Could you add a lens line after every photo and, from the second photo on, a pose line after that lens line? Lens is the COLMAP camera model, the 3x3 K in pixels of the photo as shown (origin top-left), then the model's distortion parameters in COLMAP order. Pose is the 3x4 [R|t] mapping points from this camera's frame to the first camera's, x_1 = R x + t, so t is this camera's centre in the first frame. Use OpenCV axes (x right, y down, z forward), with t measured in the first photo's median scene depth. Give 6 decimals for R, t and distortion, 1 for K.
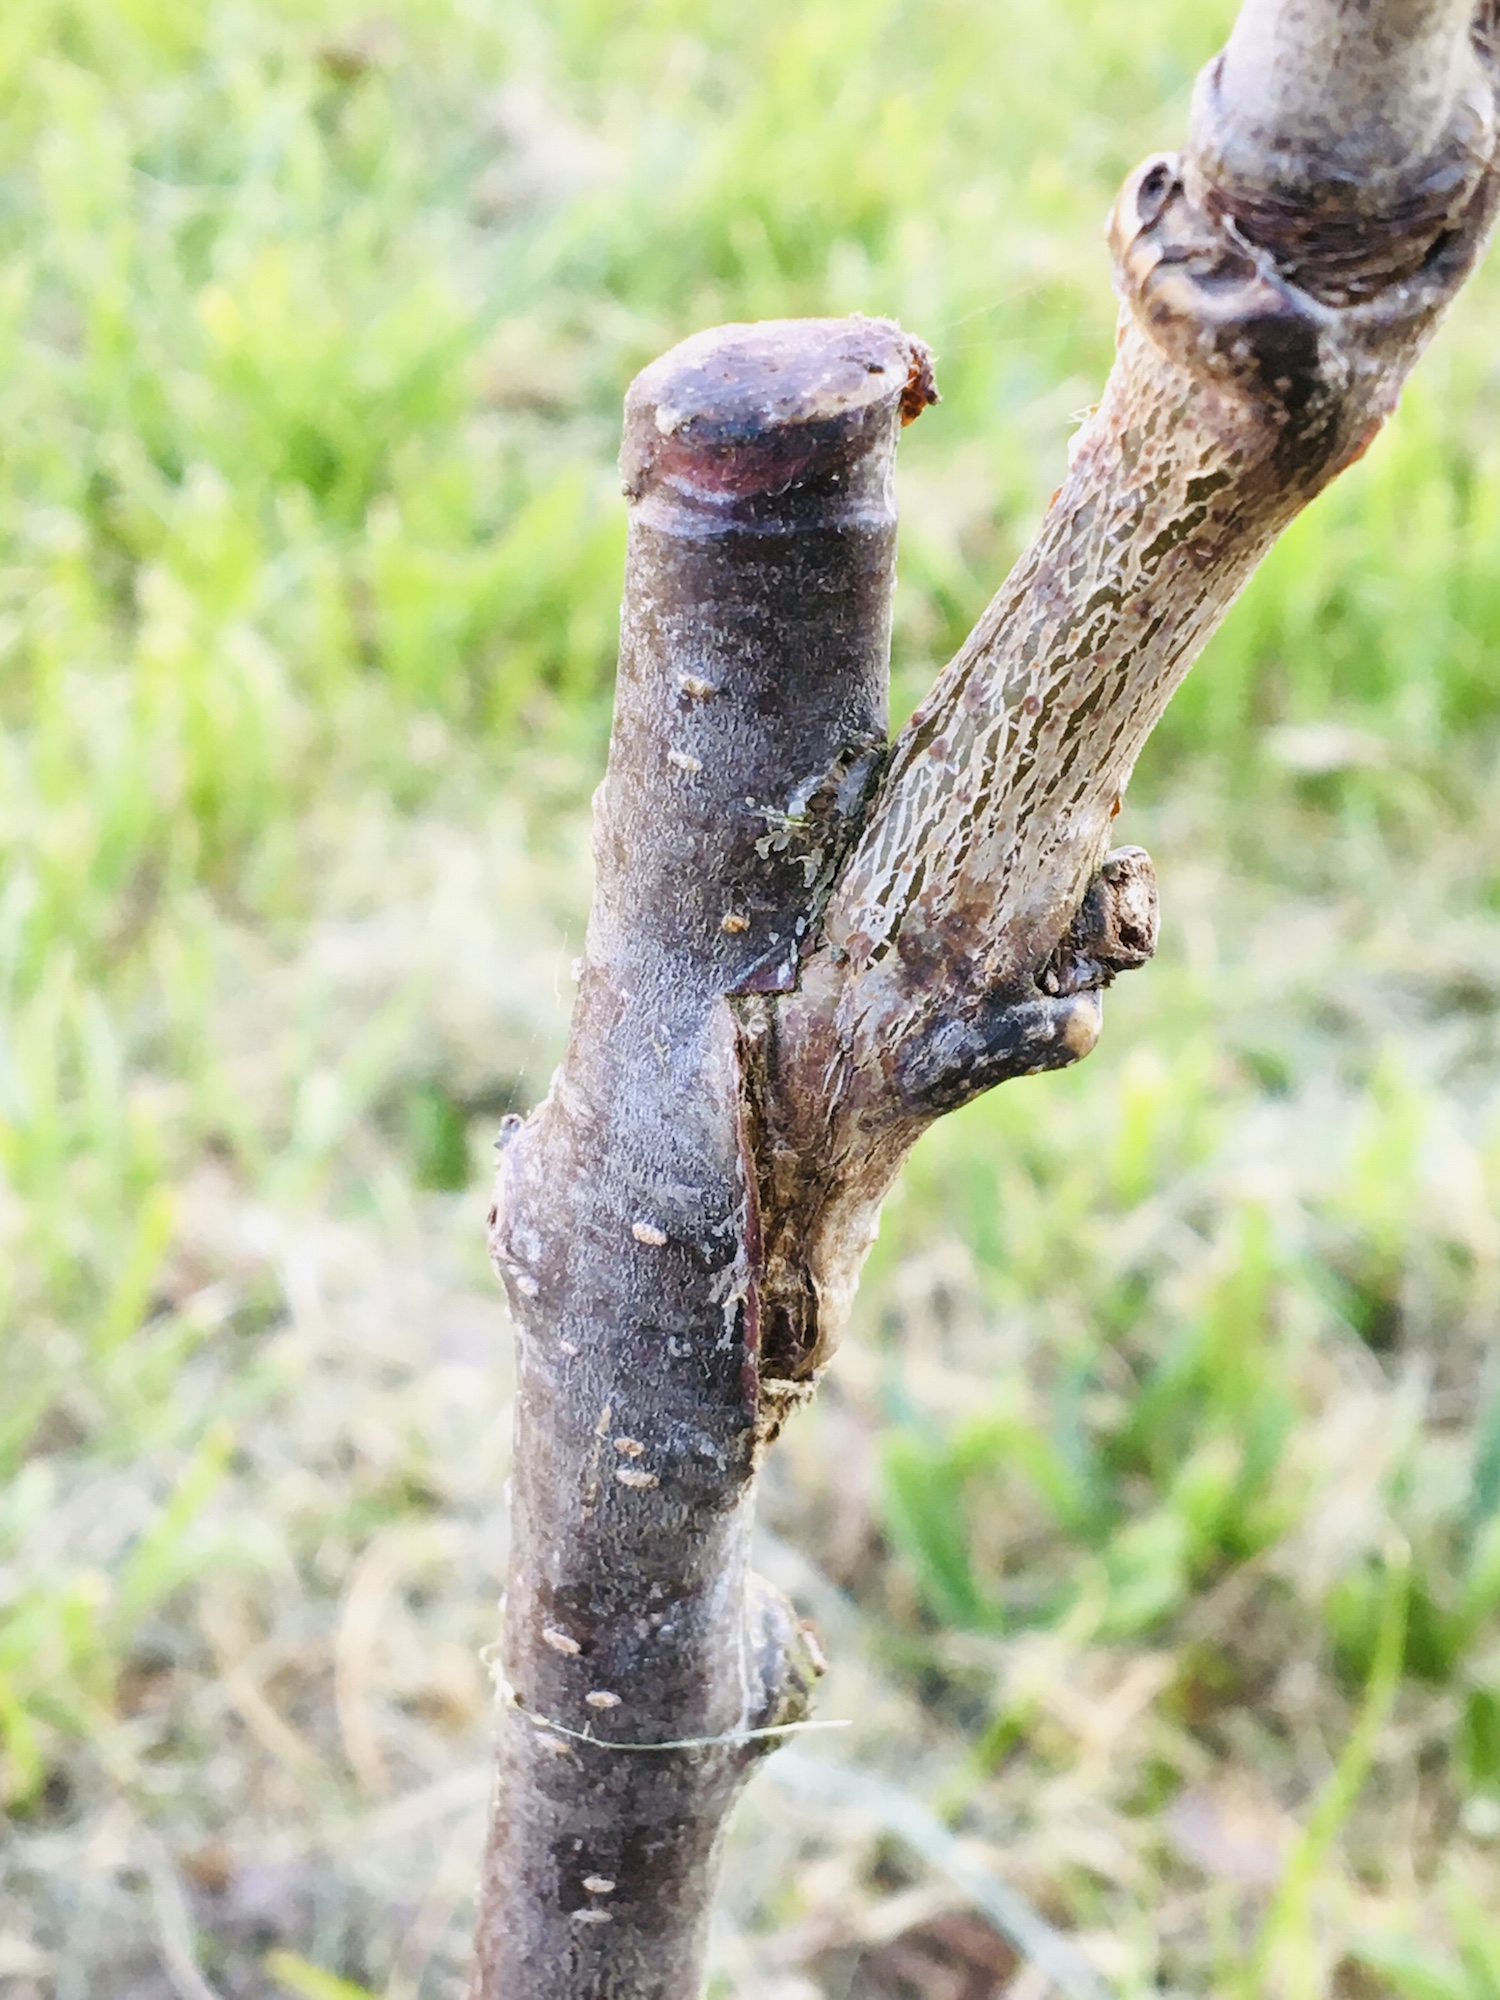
lens RADIAL K [[3500.6, 0, 752.2], [0, 3500.6, 999.0], [0, 0, 1]] dist [0.053639, 0.000000]
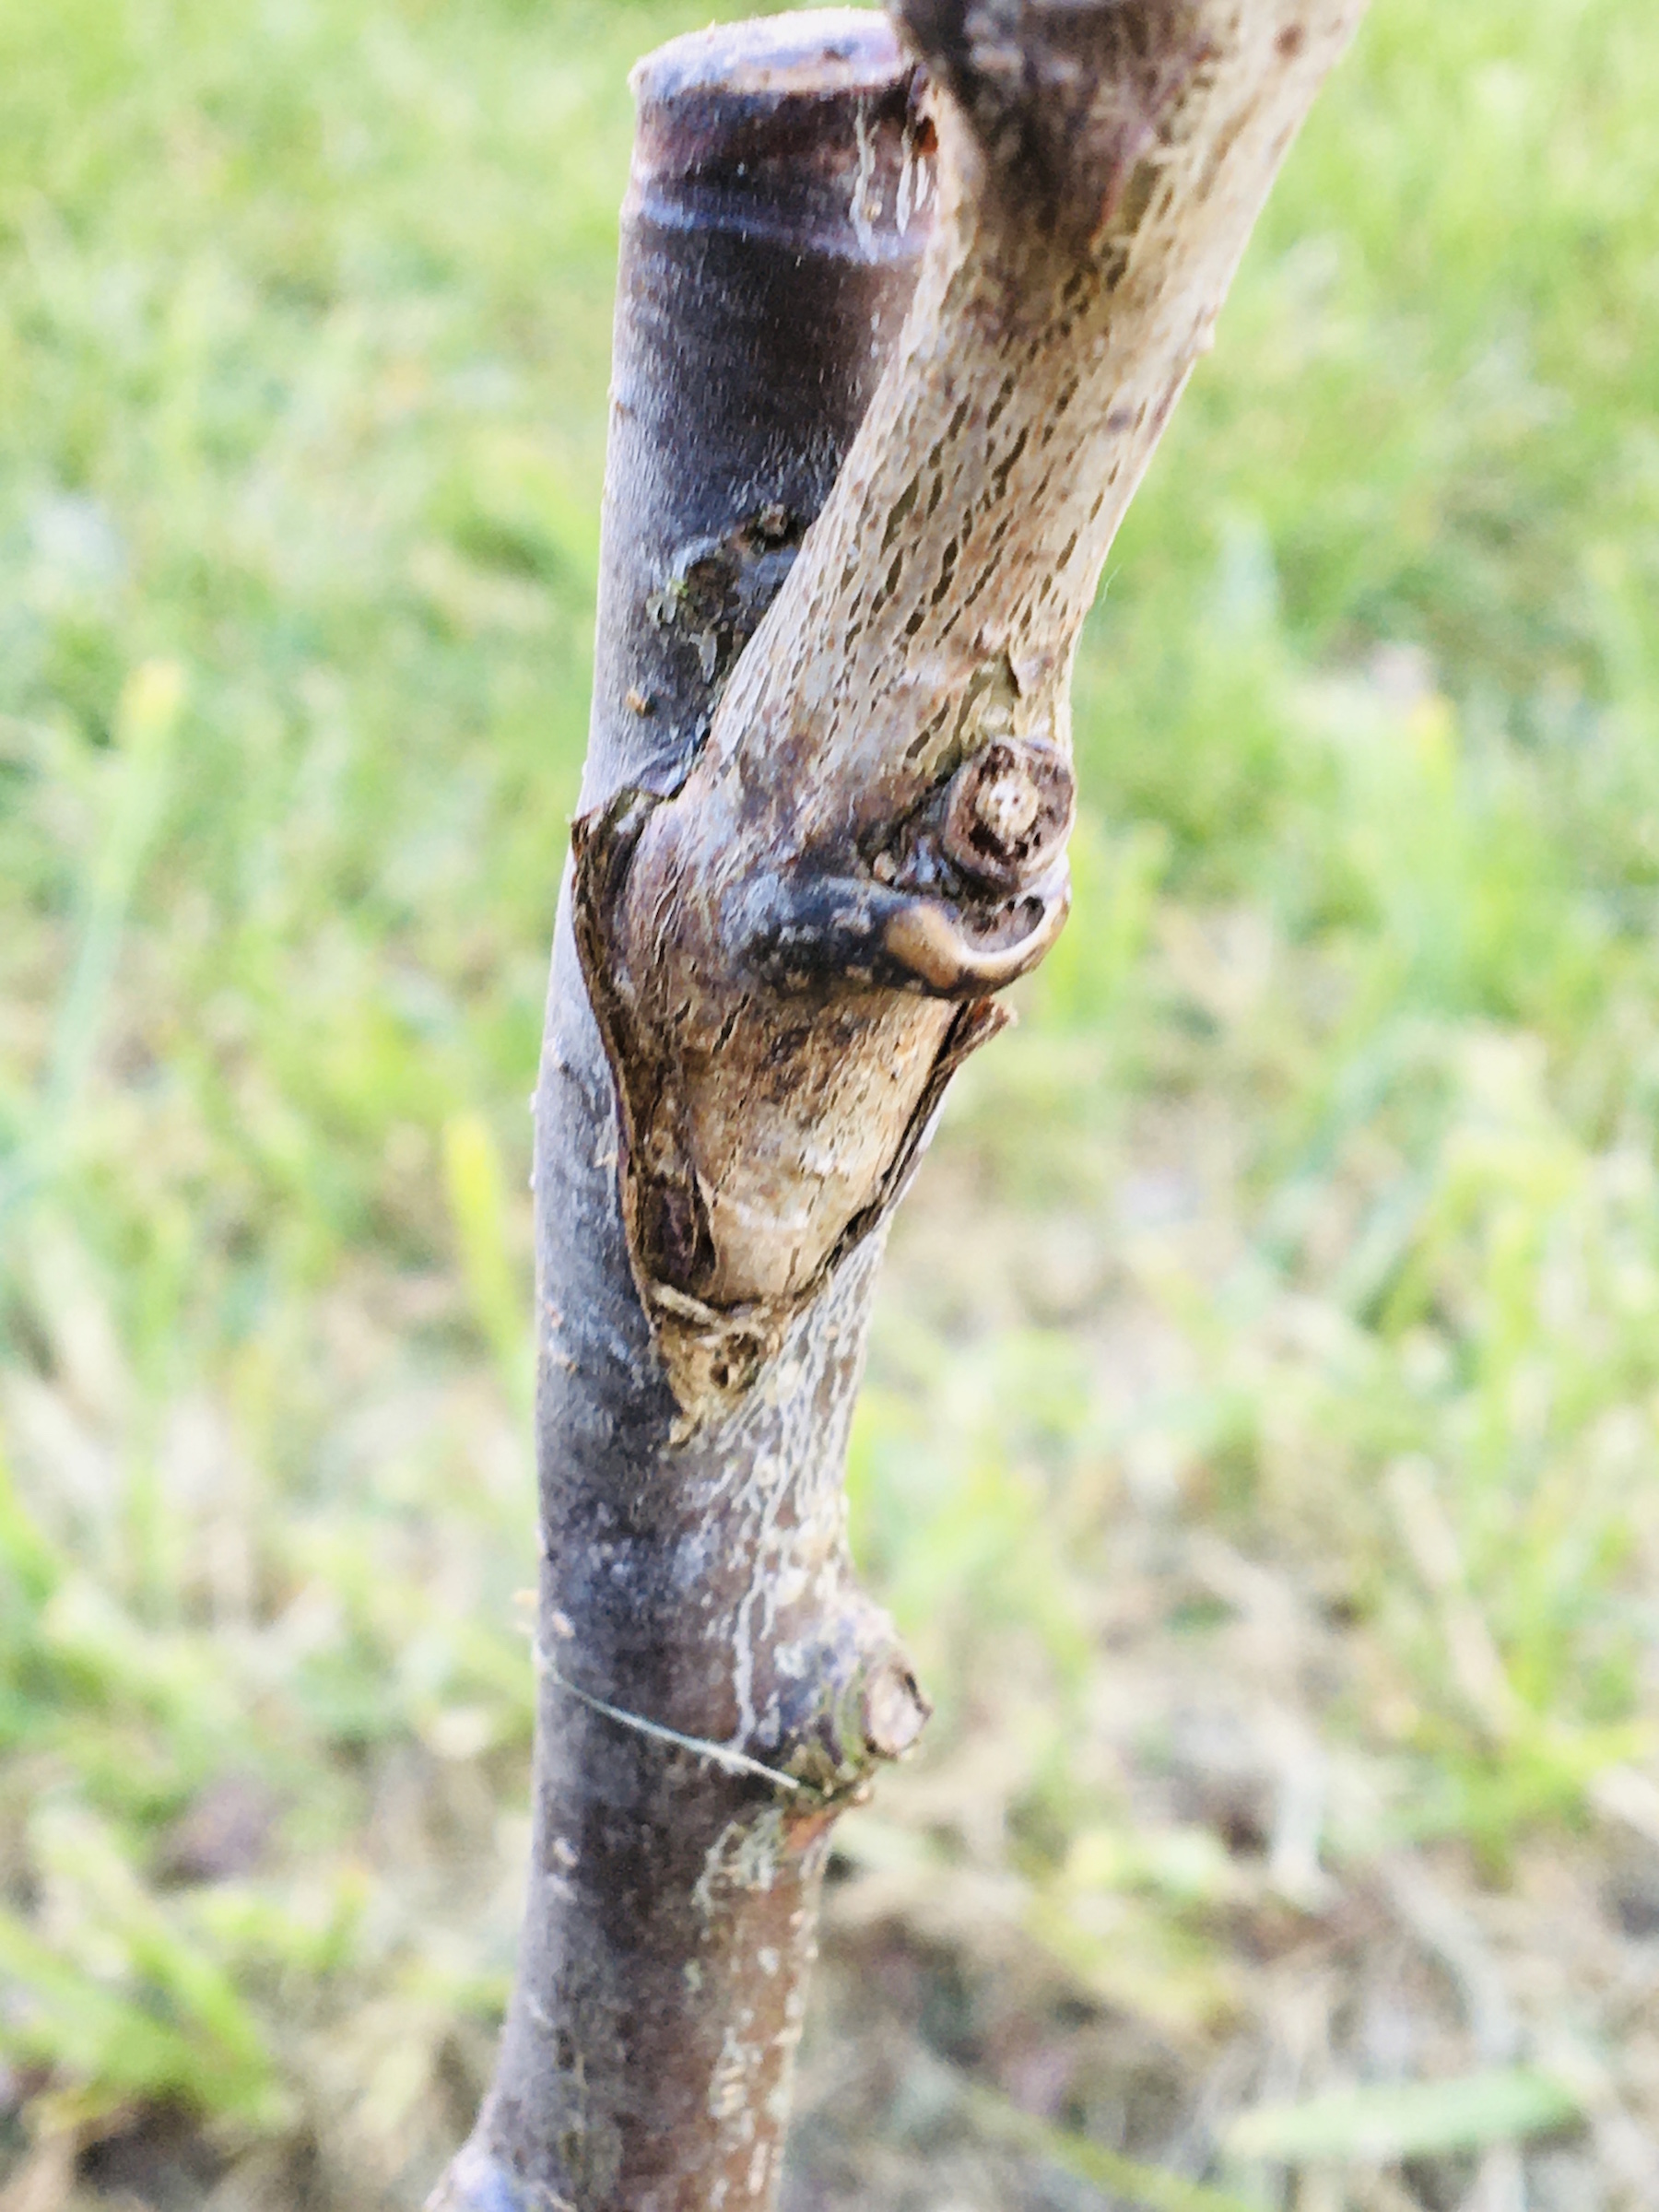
lens RADIAL K [[3871.6, 0, 823.1], [0, 3871.6, 1108.1], [0, 0, 1]] dist [0.053639, 0.000000]
pose [[0.722979, 0.307888, -0.618472, 0.646216], [-0.342212, 0.937263, 0.066552, -0.007112], [0.600161, 0.163533, 0.782984, 0.309626]]
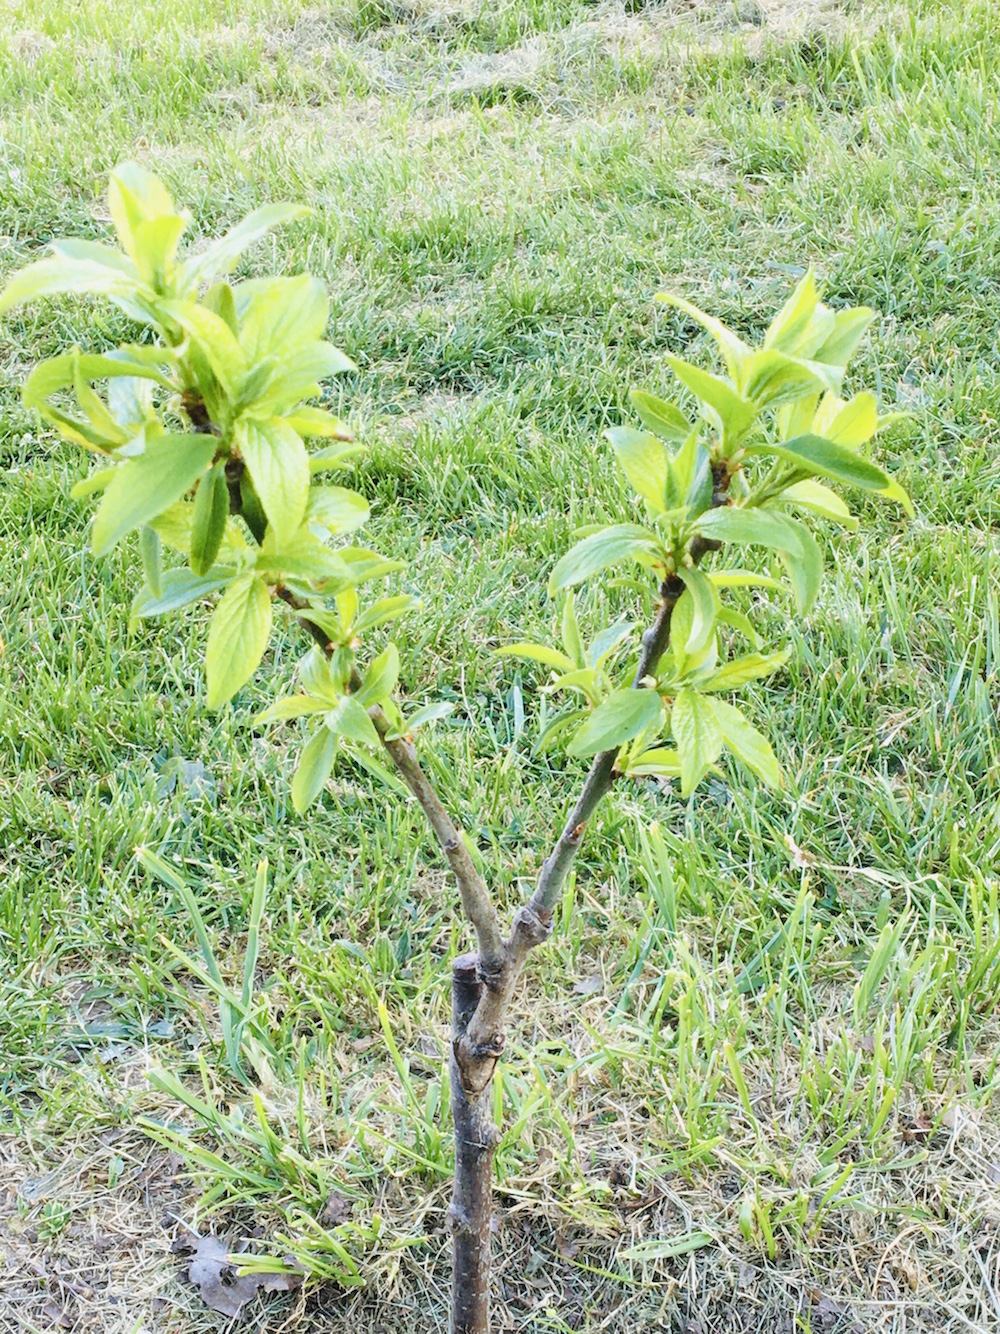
lens RADIAL K [[2334.9, 0, 507.8], [0, 2334.9, 664.5], [0, 0, 1]] dist [0.053639, 0.000000]
pose [[0.760429, 0.184607, -0.622630, 3.162784], [-0.239384, 0.970915, -0.004492, -0.806615], [0.603691, 0.152463, 0.782504, -3.106479]]
